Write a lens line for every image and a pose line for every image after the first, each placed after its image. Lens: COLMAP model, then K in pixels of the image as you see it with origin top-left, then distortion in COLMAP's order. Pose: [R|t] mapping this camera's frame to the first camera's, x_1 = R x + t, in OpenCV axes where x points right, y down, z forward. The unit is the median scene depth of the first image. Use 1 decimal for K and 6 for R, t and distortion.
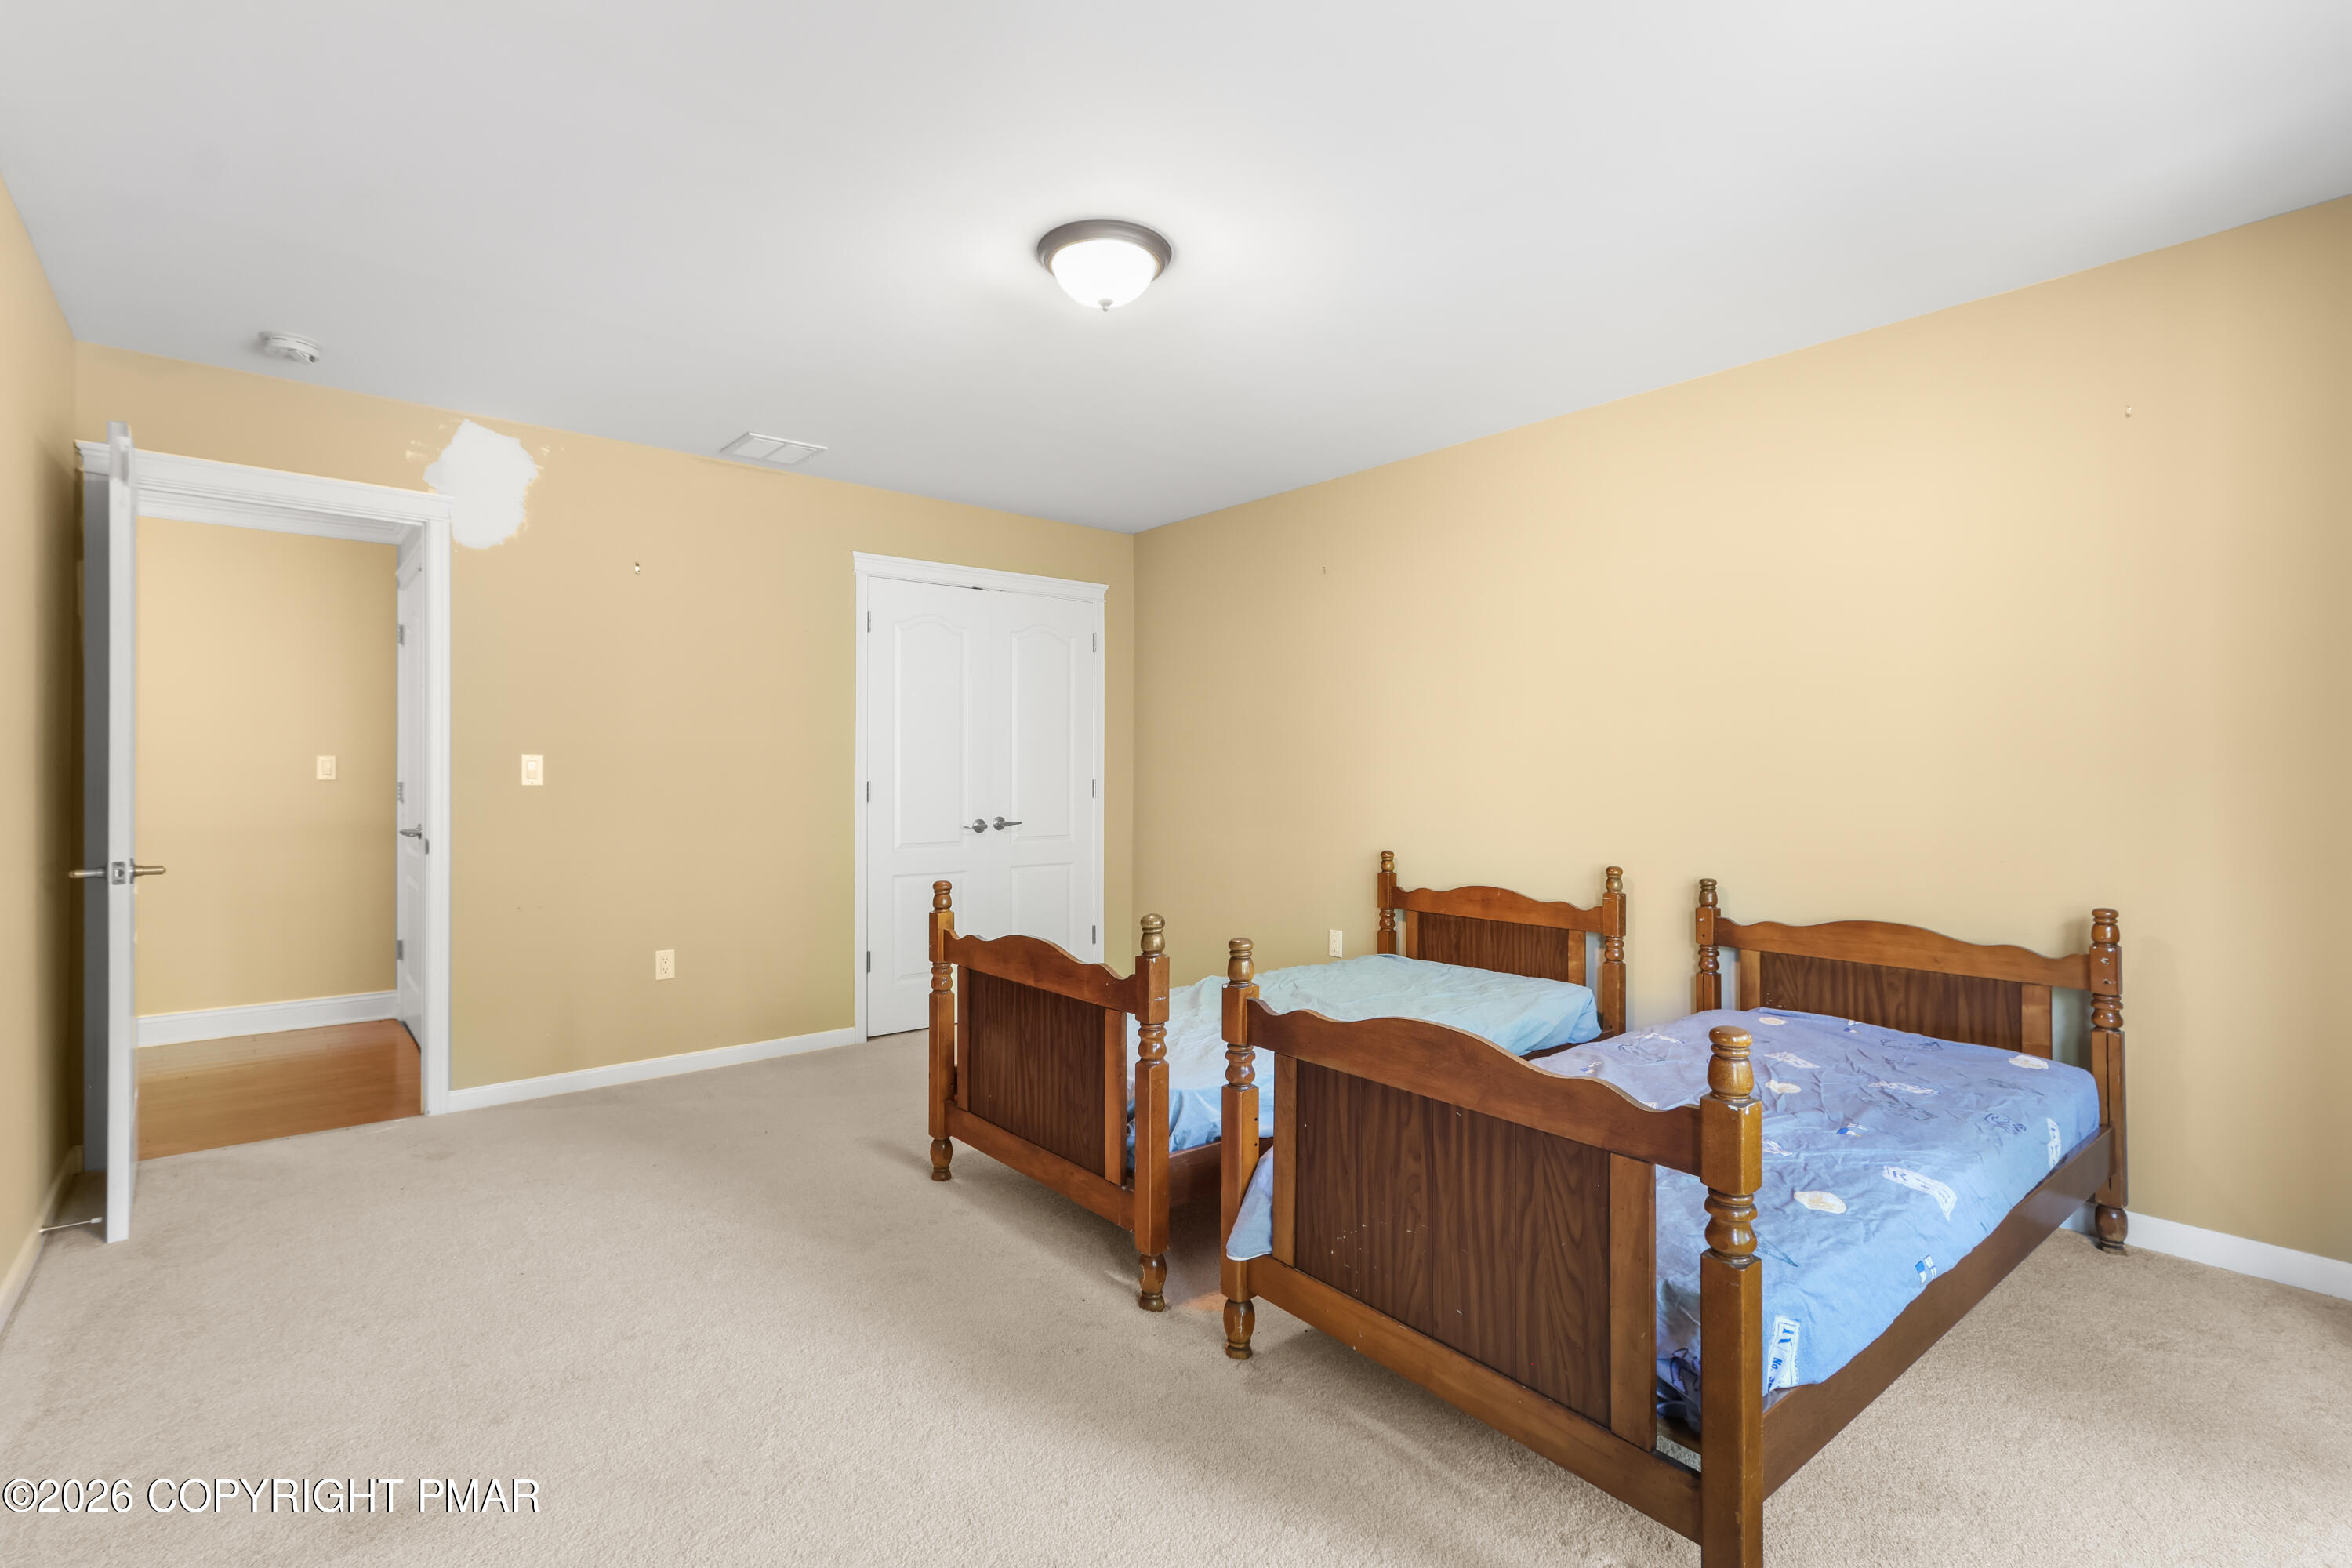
lens RADIAL K [[1105.6, 0, 1176.0], [0, 1105.6, 770.7], [0, 0, 1]] dist [-0.000630, -0.000038]
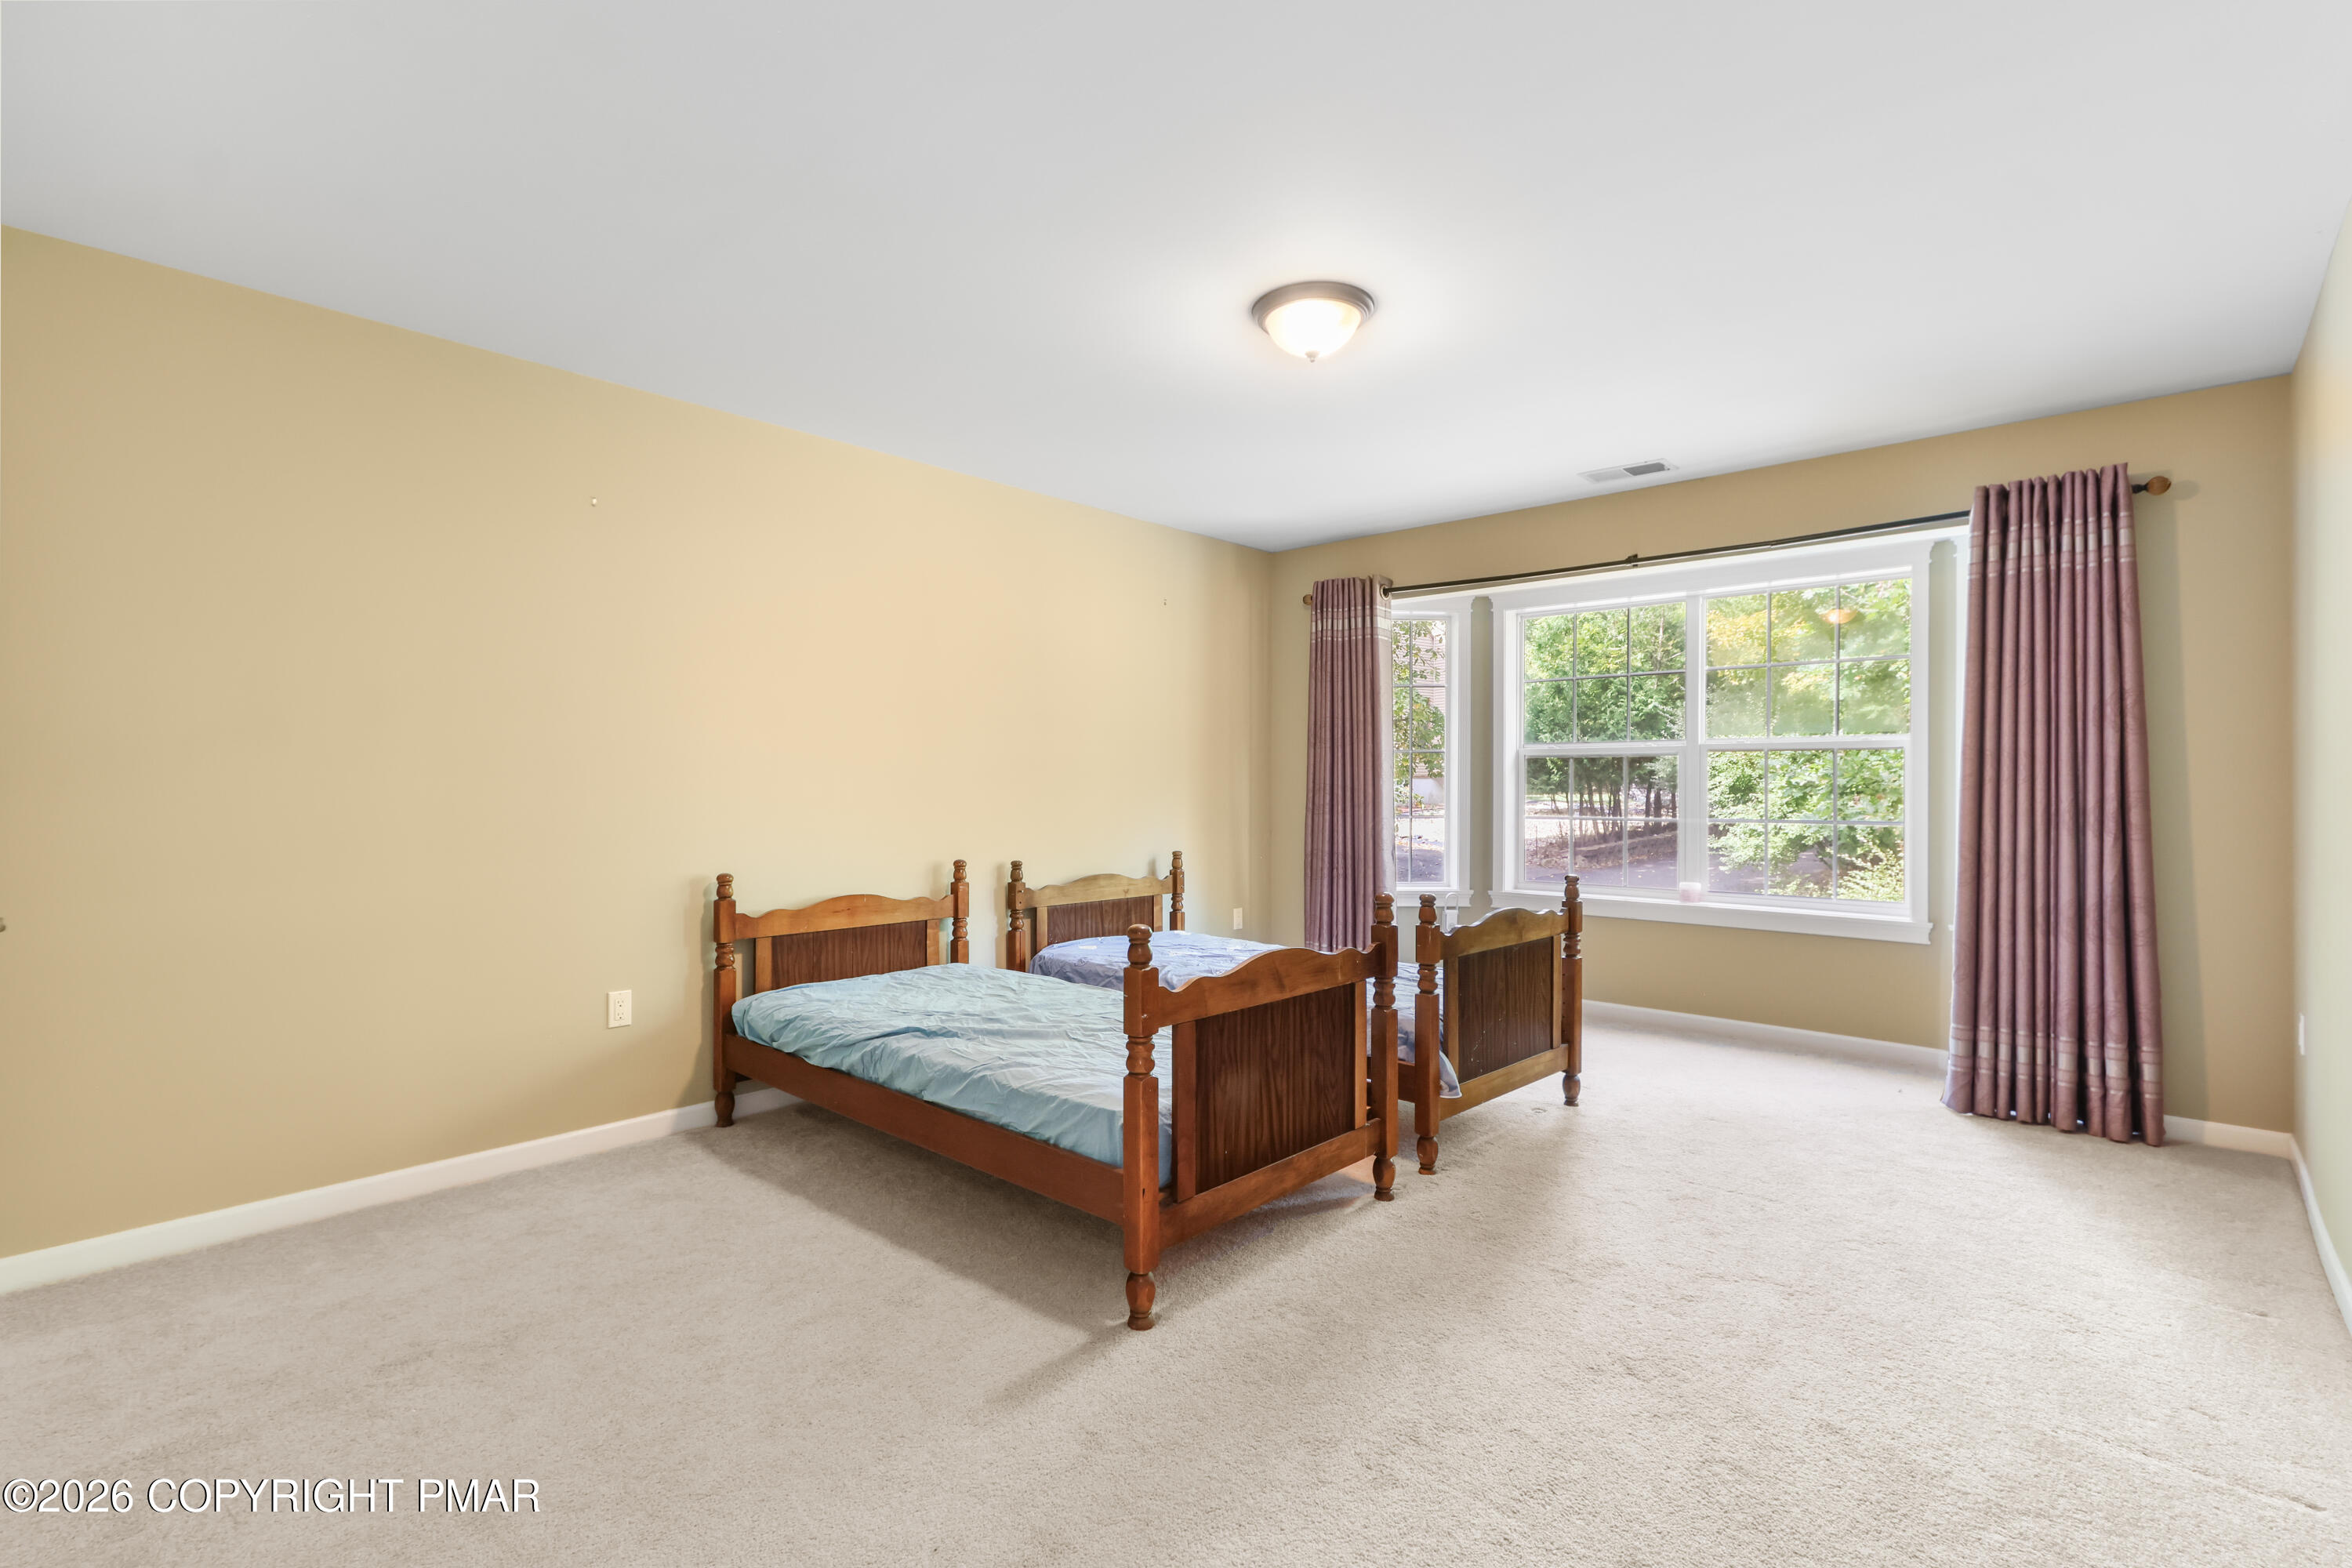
lens RADIAL K [[1080.2, 0, 1176.0], [0, 1080.2, 784.0], [0, 0, 1]] dist [-0.000085, 0.000045]
pose [[-0.139182, -0.000067, 0.990267, -0.988796], [-0.005533, 0.999984, -0.000710, 0.004326], [-0.990251, -0.005578, -0.139180, 1.138035]]
